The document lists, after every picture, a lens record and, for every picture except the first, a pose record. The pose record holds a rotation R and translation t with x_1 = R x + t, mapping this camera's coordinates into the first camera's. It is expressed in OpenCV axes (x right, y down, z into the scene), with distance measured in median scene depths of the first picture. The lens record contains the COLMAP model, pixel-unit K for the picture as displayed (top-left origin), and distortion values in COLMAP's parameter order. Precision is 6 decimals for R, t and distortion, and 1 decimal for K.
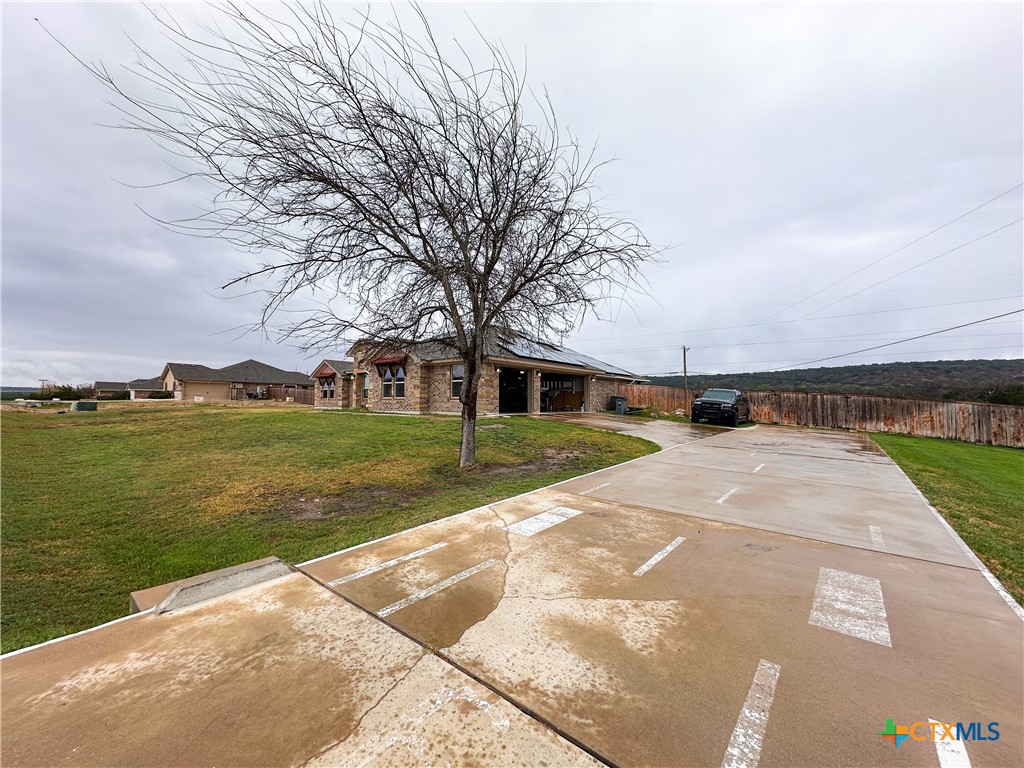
lens RADIAL K [[413.3, 0, 510.6], [0, 413.3, 384.2], [0, 0, 1]] dist [-0.002440, -0.000260]
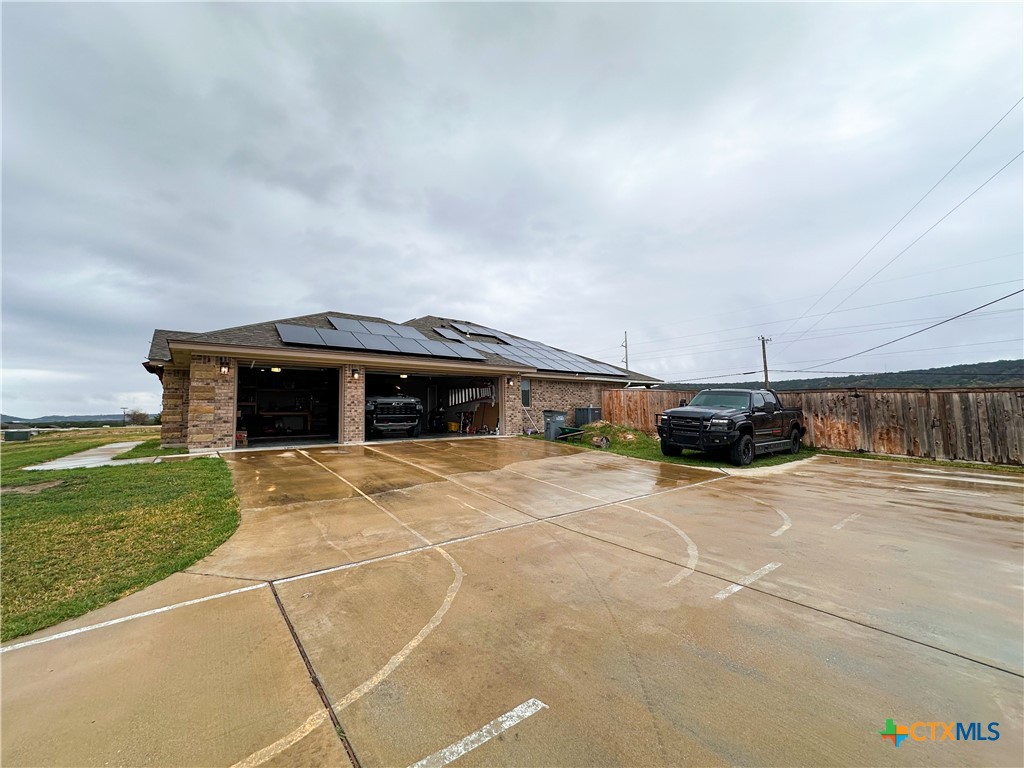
lens RADIAL K [[413.3, 0, 510.5], [0, 413.3, 380.3], [0, 0, 1]] dist [-0.002440, -0.000260]
pose [[0.973297, -0.045154, -0.225063, 0.348142], [0.035598, 0.998291, -0.046339, 0.014462], [0.226771, 0.037090, 0.973242, 0.411866]]
